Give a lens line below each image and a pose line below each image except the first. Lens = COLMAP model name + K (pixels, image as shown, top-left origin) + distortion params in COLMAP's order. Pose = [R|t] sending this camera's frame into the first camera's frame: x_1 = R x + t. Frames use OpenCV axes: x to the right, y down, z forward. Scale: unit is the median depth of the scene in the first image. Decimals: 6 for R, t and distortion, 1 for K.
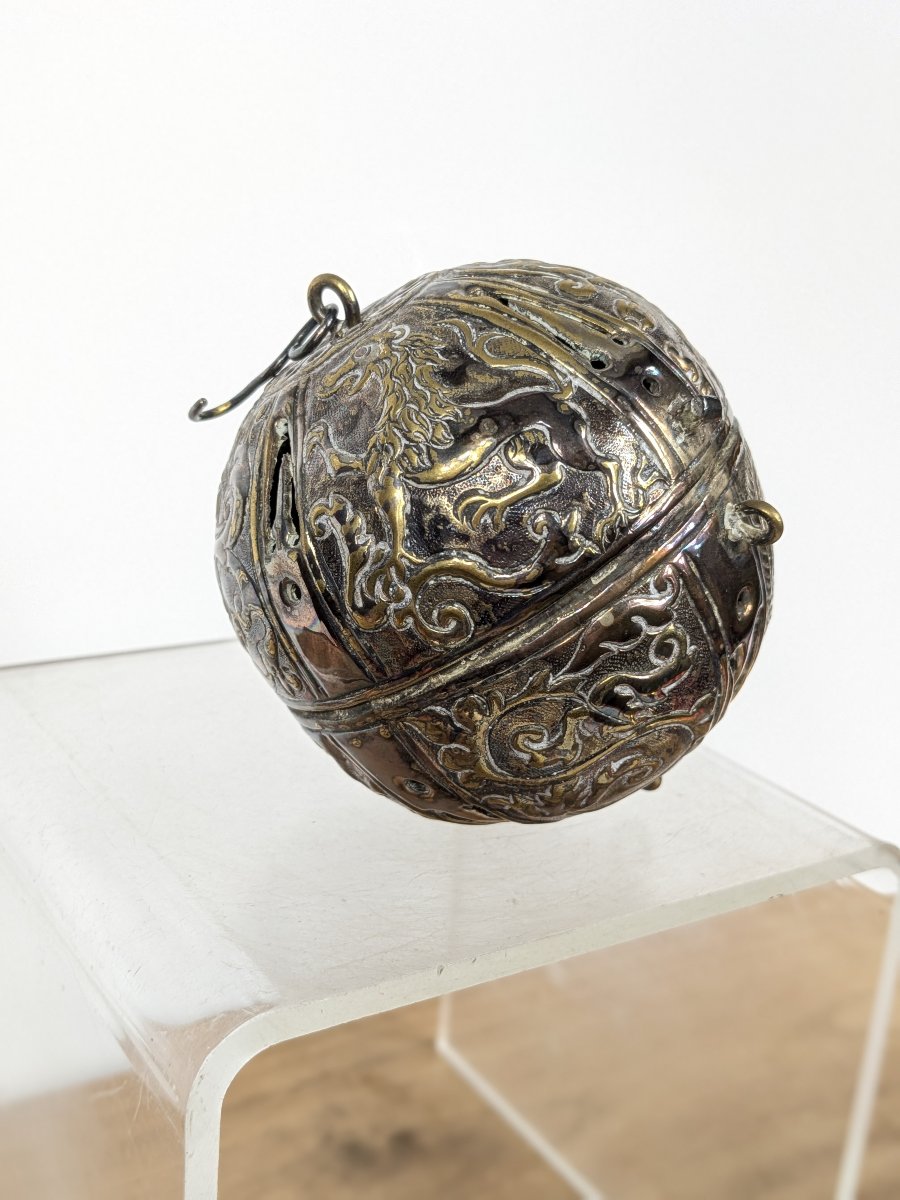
lens RADIAL K [[1445.0, 0, 447.4], [0, 1445.0, 602.9], [0, 0, 1]] dist [0.033572, 0.000000]
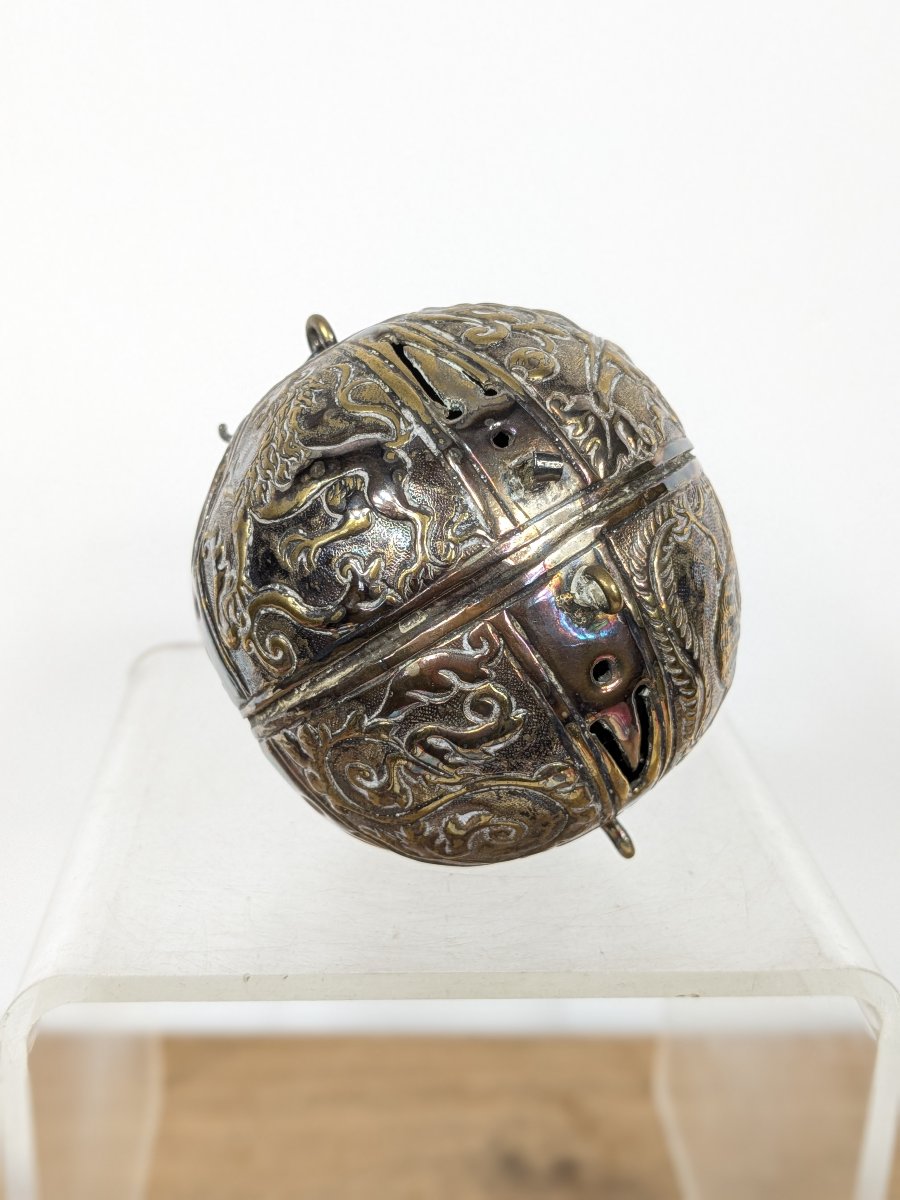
lens RADIAL K [[1445.0, 0, 447.3], [0, 1445.0, 596.2], [0, 0, 1]] dist [0.033572, 0.000000]
pose [[0.871860, 0.110952, -0.477022, 0.602124], [-0.112850, 0.993303, 0.024778, -0.066178], [0.476577, 0.032229, 0.878542, 0.129957]]
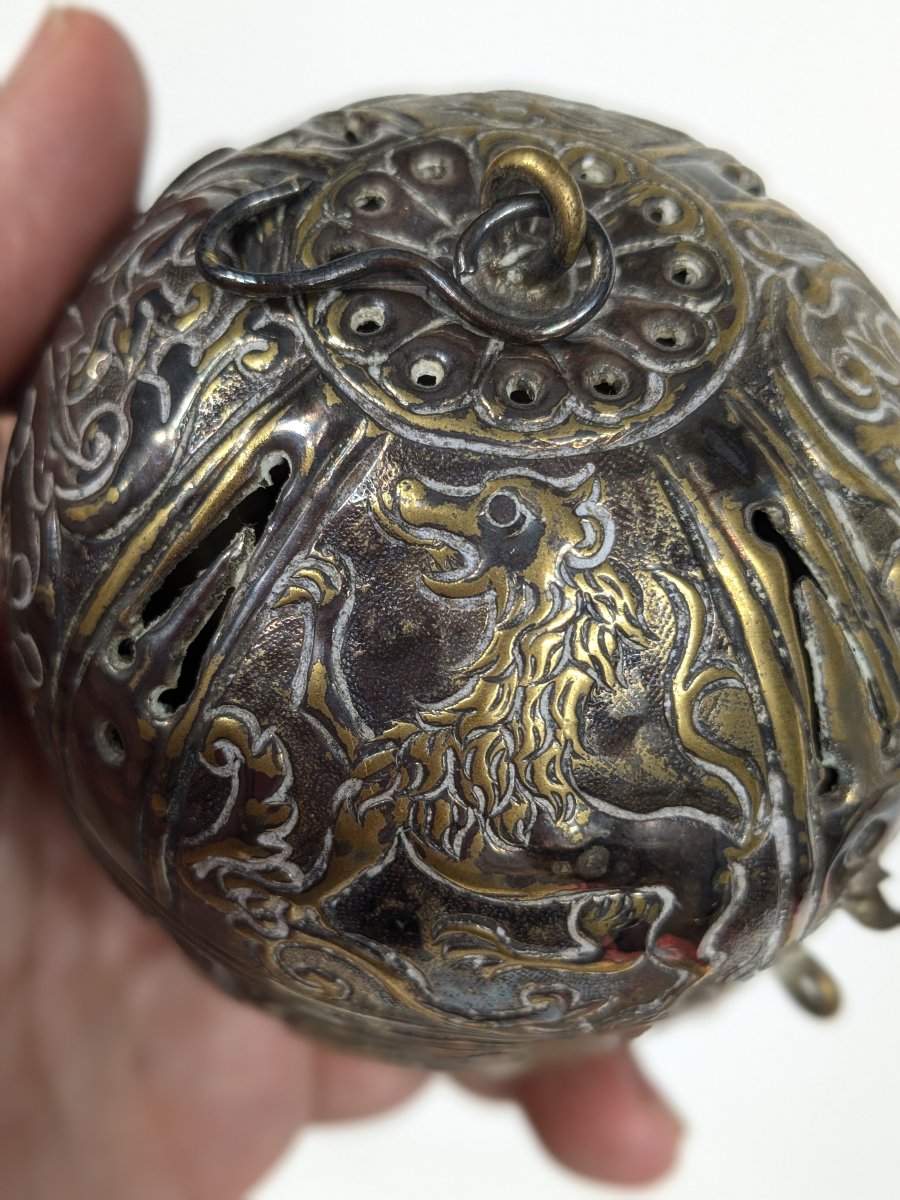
lens RADIAL K [[1445.0, 0, 448.3], [0, 1445.0, 599.6], [0, 0, 1]] dist [0.033572, 0.000000]
pose [[0.782400, 0.480212, 0.396543, -0.254769], [-0.622773, 0.601119, 0.500809, -0.393935], [0.002125, -0.638789, 0.769379, 0.648602]]
